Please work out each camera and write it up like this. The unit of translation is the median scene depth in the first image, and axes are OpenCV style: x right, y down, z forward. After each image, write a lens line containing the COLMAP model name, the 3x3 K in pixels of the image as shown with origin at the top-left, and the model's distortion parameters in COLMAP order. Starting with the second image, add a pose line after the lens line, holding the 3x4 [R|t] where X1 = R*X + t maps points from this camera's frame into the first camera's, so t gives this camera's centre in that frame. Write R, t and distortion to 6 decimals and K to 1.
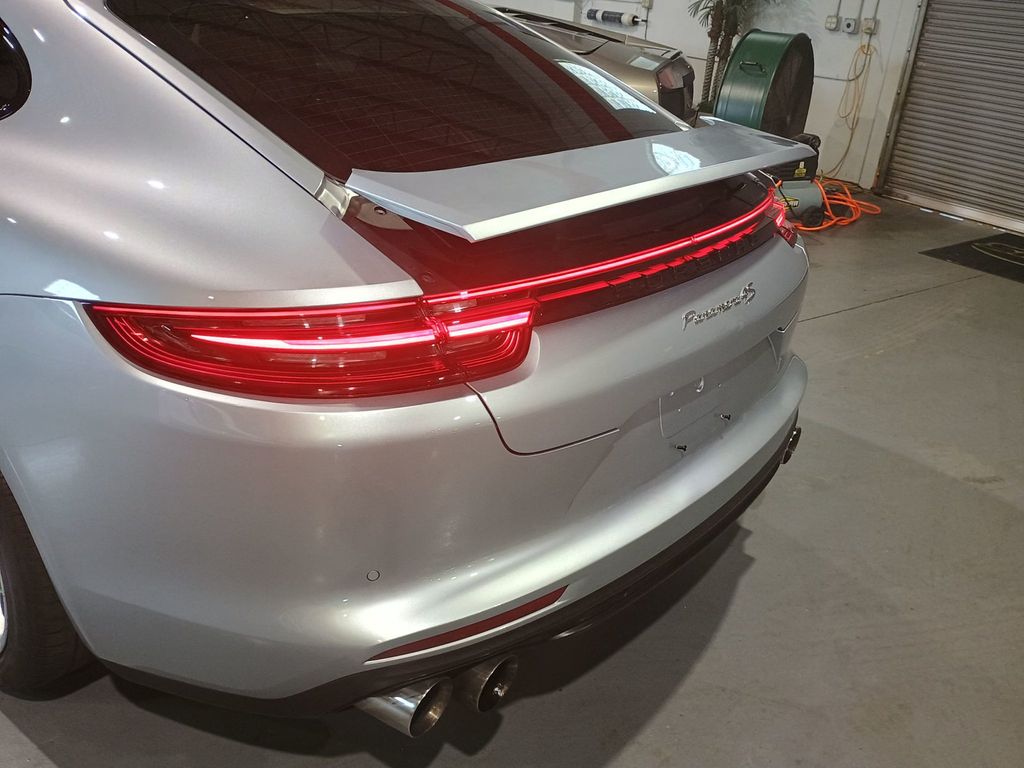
lens RADIAL K [[887.5, 0, 514.9], [0, 887.5, 388.3], [0, 0, 1]] dist [0.059251, -0.073020]
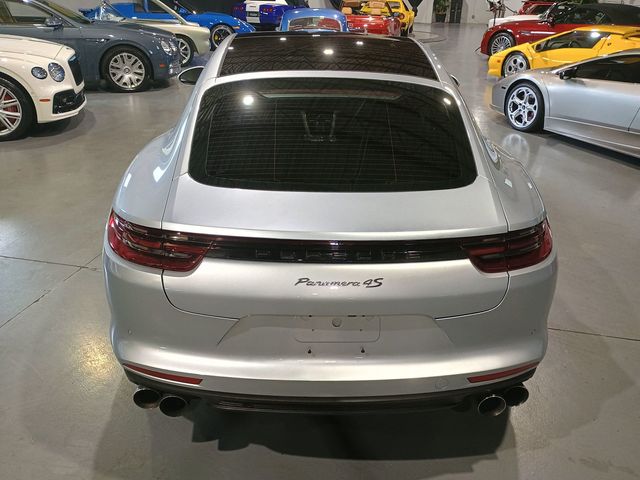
lens RADIAL K [[554.7, 0, 321.8], [0, 554.7, 242.7], [0, 0, 1]] dist [0.059251, -0.073020]
pose [[0.650215, 0.264982, -0.712043, 0.235487], [-0.294465, 0.951846, 0.085327, -0.060676], [0.700365, 0.154191, 0.696932, 0.047042]]
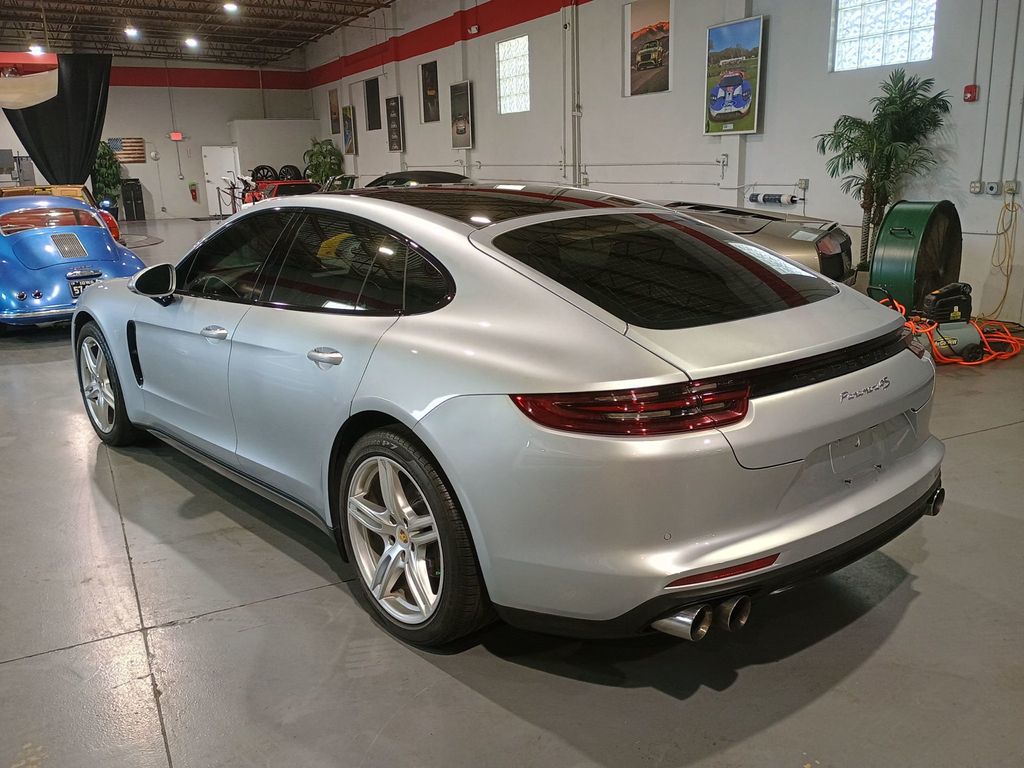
lens RADIAL K [[887.5, 0, 514.9], [0, 887.5, 388.3], [0, 0, 1]] dist [0.059251, -0.073020]
pose [[0.981219, -0.053924, -0.185206, -0.021406], [0.017928, 0.981469, -0.190779, 0.048847], [0.192061, 0.183876, 0.964003, -0.162948]]
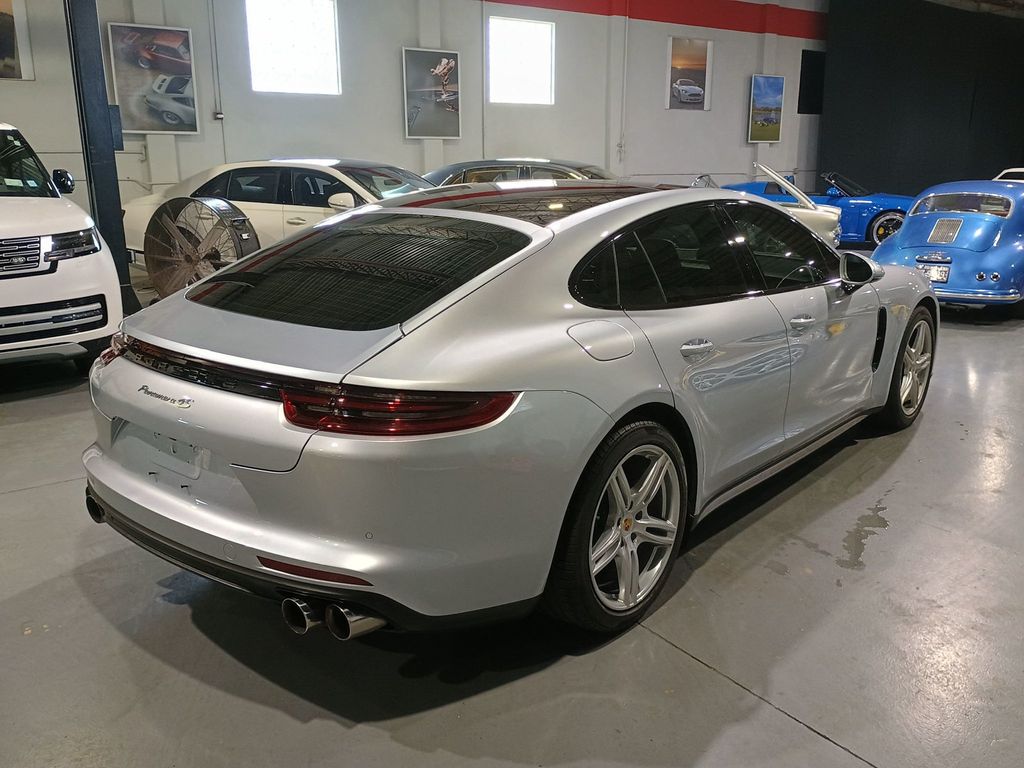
lens RADIAL K [[873.8, 0, 512.0], [0, 873.8, 384.0], [0, 0, 1]] dist [0.021168, 0.004219]
pose [[-0.017449, 0.177732, -0.983924, 0.424802], [-0.424428, 0.889695, 0.168237, -0.153359], [0.905294, 0.420540, 0.059910, 0.350155]]
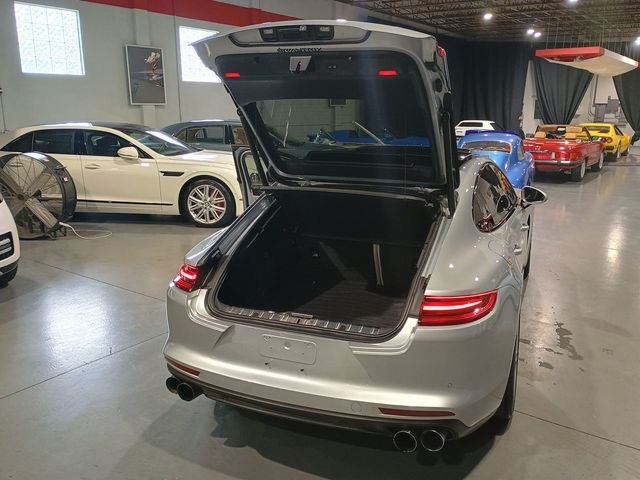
lens RADIAL K [[551.7, 0, 322.7], [0, 551.7, 236.8], [0, 0, 1]] dist [0.034653, -0.004500]
pose [[0.300097, 0.144693, -0.942871, 0.406312], [-0.384348, 0.922986, 0.019312, -0.086329], [0.873051, 0.356595, 0.332598, 0.120013]]
